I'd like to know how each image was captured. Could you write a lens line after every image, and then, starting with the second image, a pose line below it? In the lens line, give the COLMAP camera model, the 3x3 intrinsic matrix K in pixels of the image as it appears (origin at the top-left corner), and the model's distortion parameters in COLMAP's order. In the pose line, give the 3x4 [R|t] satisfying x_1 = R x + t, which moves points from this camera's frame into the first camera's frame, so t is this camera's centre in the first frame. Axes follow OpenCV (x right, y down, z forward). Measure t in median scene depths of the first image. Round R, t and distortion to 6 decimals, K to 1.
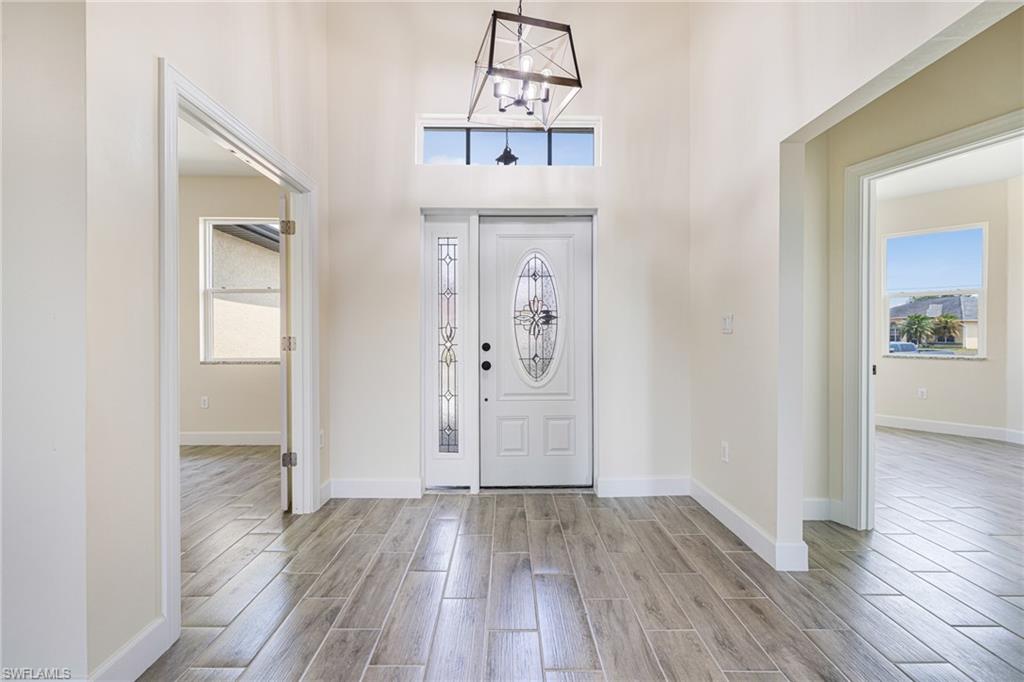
lens RADIAL K [[438.6, 0, 508.1], [0, 438.6, 340.4], [0, 0, 1]] dist [-0.000202, 0.000067]
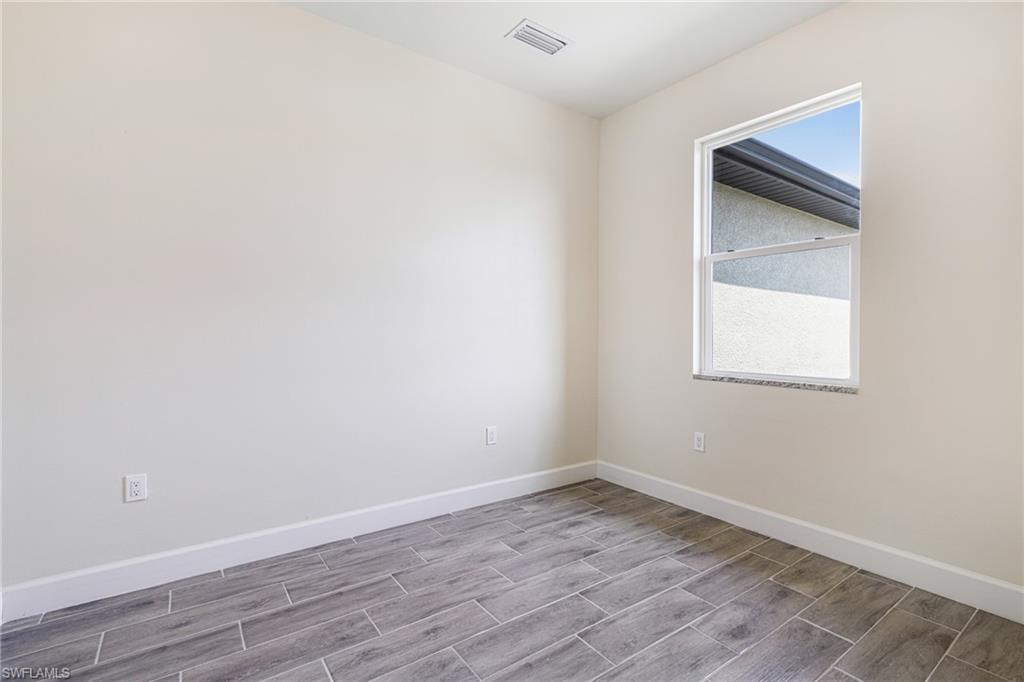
lens RADIAL K [[452.4, 0, 511.7], [0, 452.4, 336.5], [0, 0, 1]] dist [0.000151, 0.000045]
pose [[0.565469, 0.001202, -0.824769, -0.322364], [-0.013600, 0.999877, -0.007867, 0.003395], [0.824658, 0.015665, 0.565415, 0.429757]]
